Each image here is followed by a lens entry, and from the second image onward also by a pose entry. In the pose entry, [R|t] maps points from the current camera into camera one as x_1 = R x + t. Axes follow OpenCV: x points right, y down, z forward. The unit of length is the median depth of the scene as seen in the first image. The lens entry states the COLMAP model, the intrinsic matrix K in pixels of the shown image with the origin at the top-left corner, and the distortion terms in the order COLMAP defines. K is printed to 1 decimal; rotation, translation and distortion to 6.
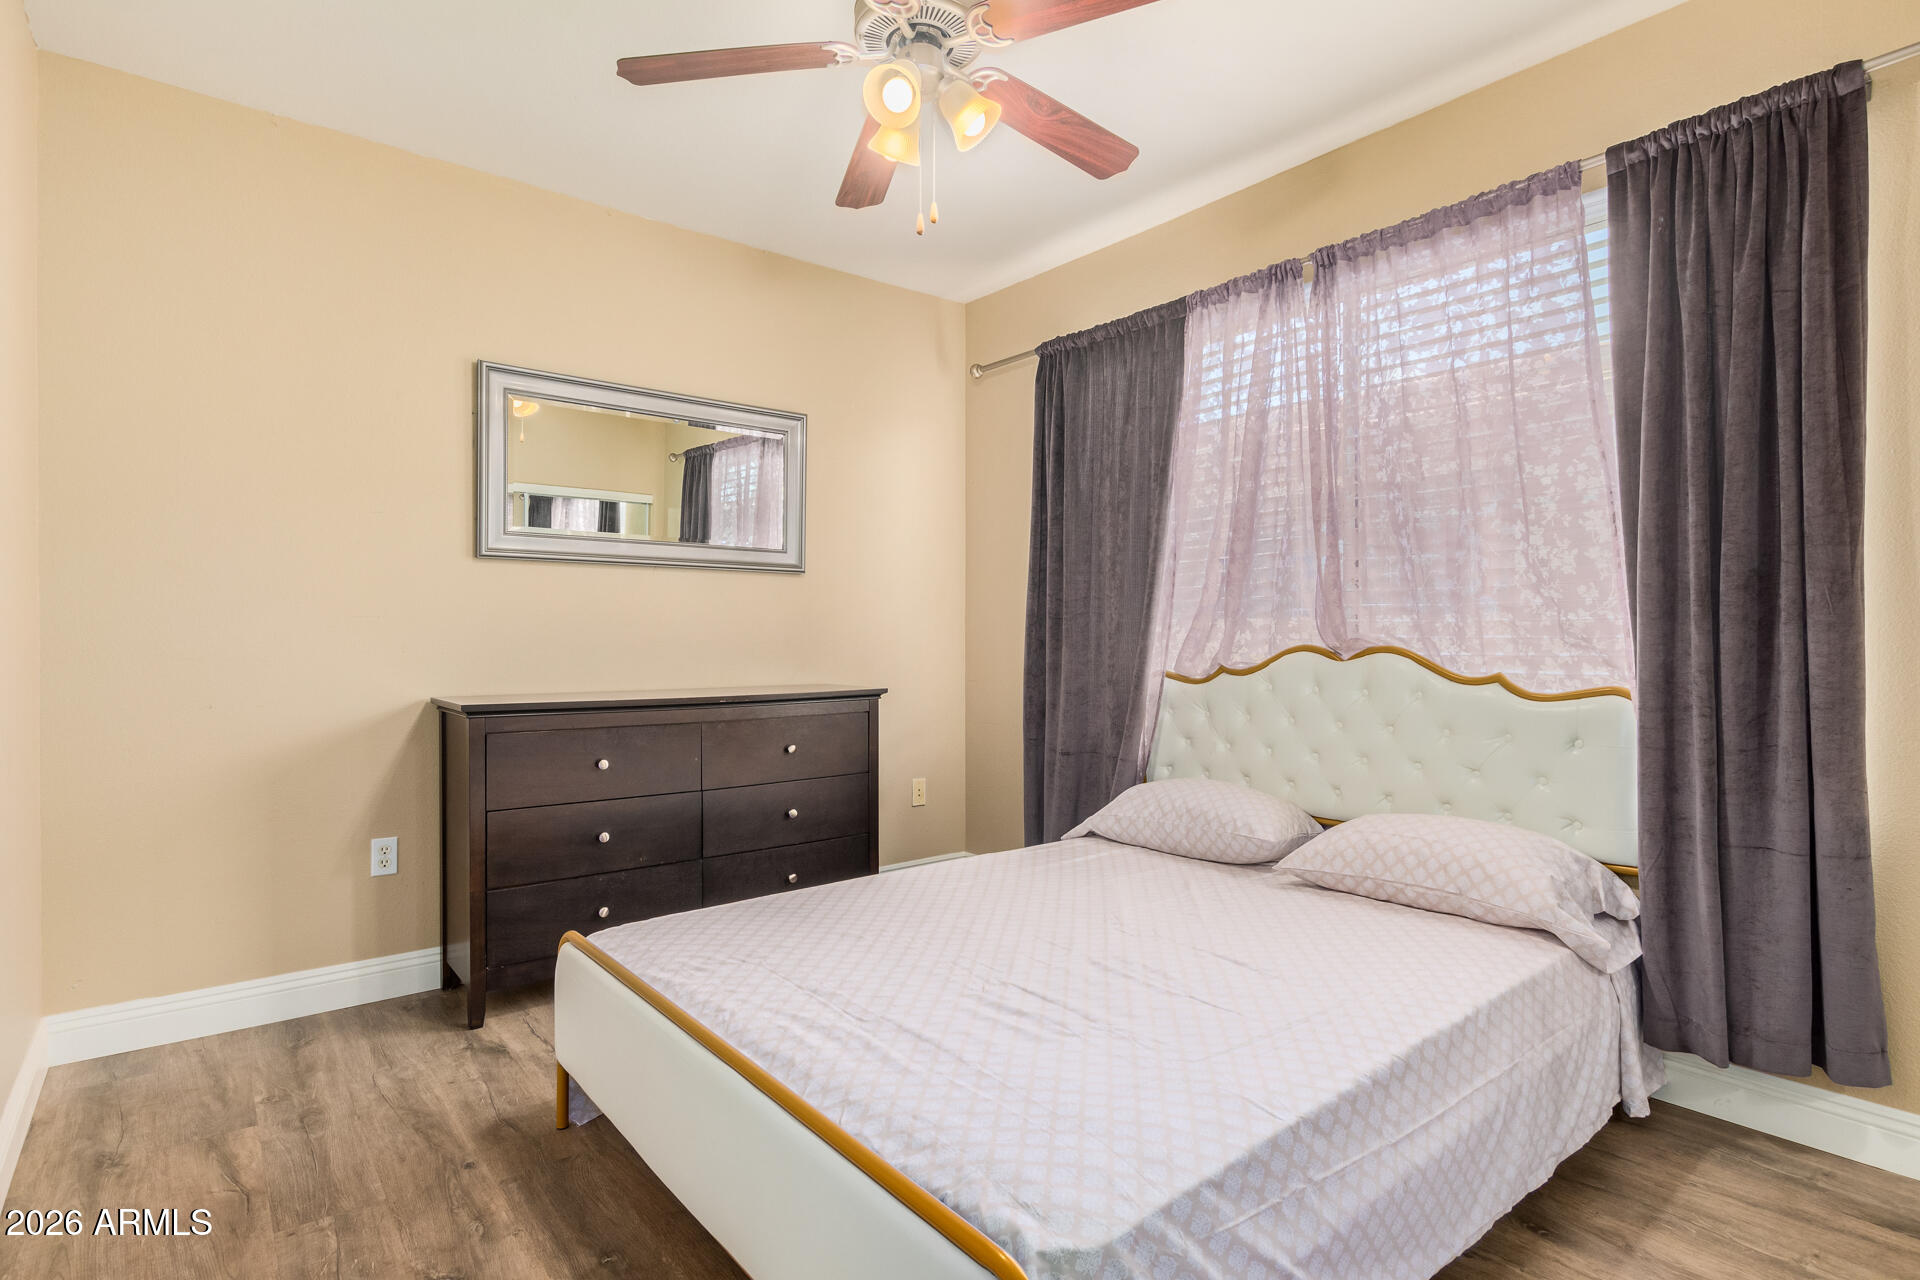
lens RADIAL K [[974.1, 0, 966.3], [0, 974.1, 631.4], [0, 0, 1]] dist [0.005717, -0.003040]
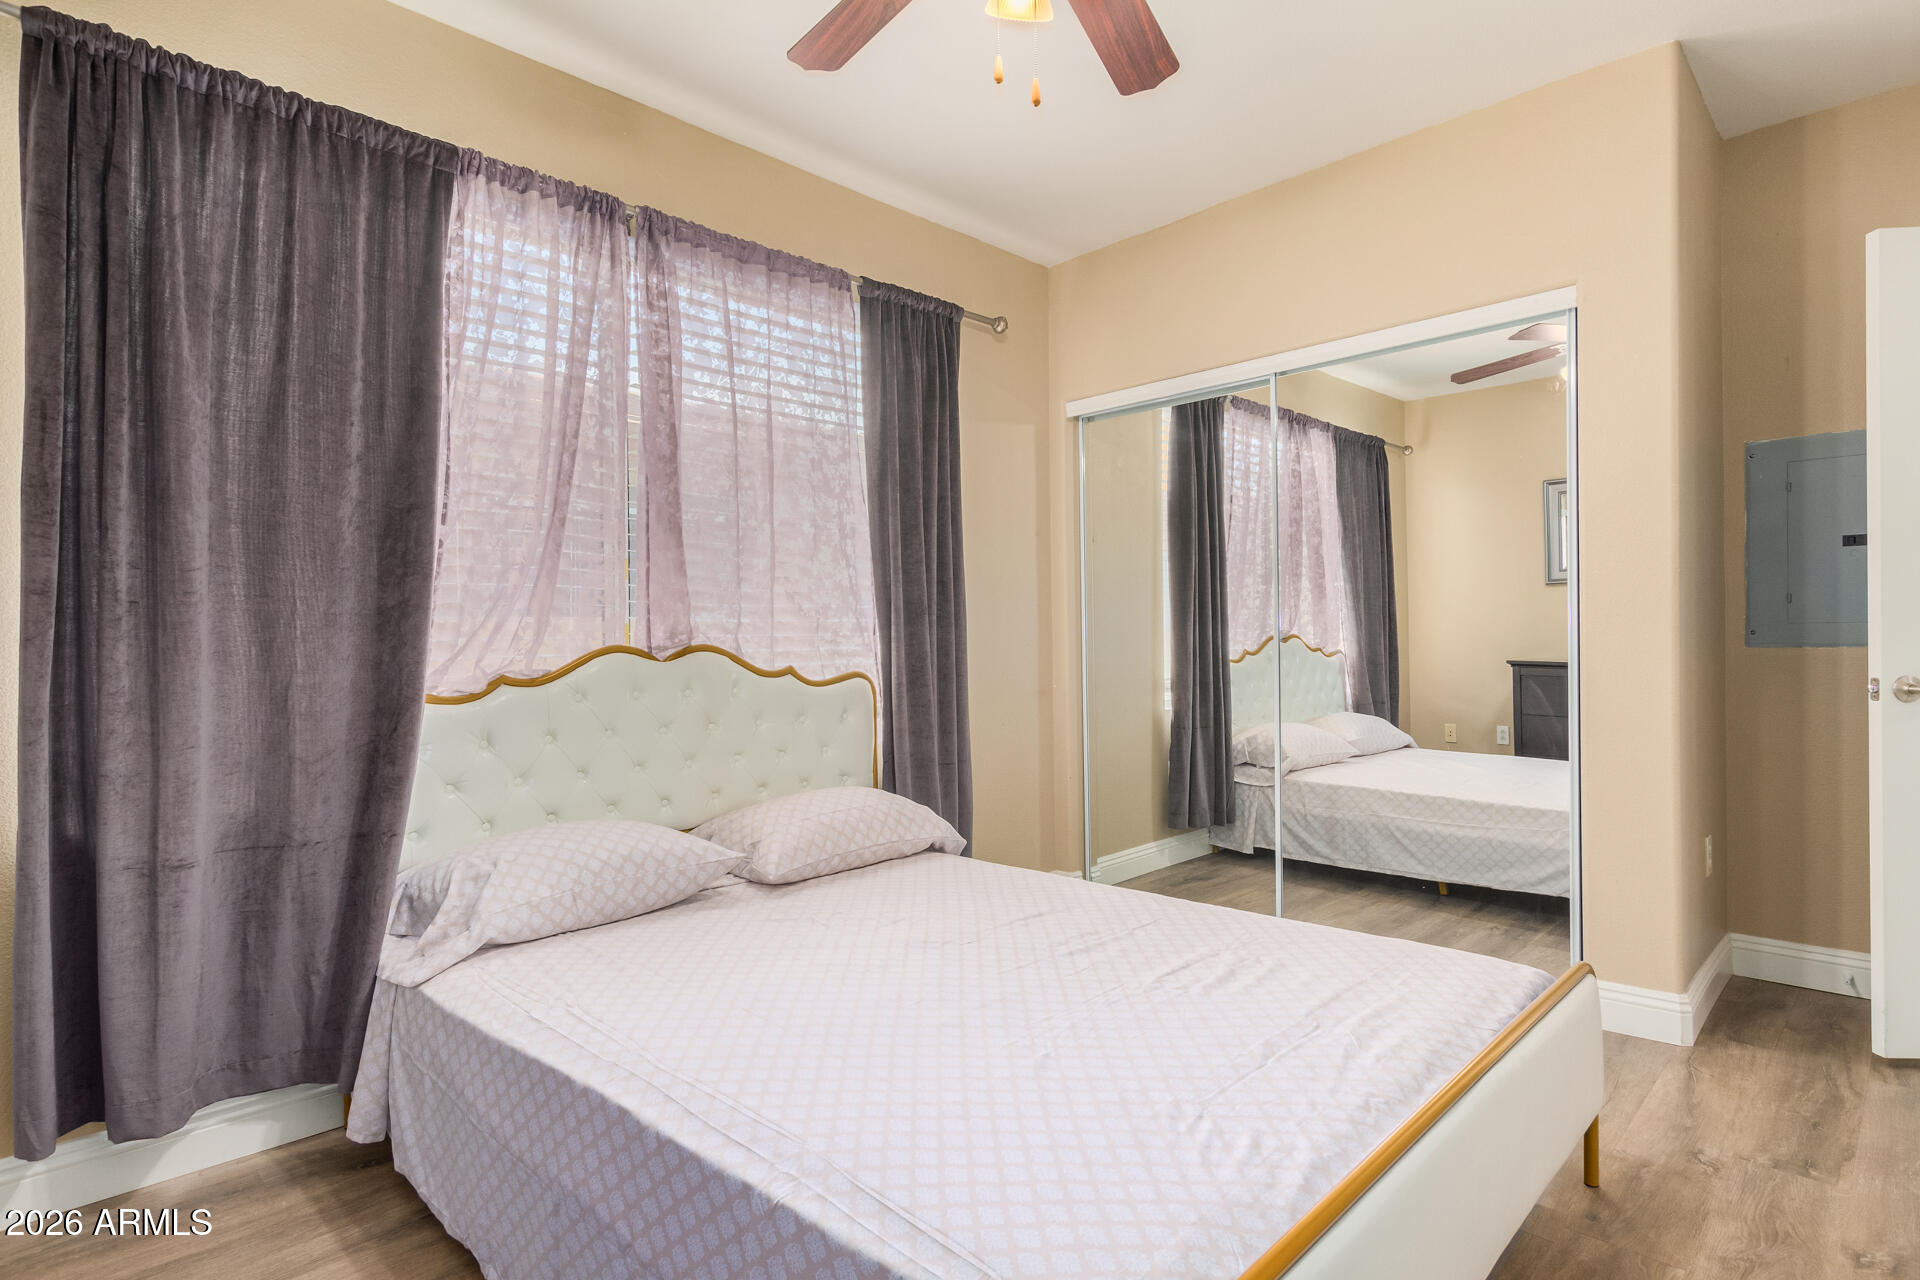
lens RADIAL K [[974.1, 0, 966.0], [0, 974.1, 641.5], [0, 0, 1]] dist [0.005717, -0.003040]
pose [[-0.111145, -0.004568, 0.993794, -0.692976], [0.003504, 0.999981, 0.004988, 0.008411], [-0.993798, 0.004037, -0.111127, 0.981857]]
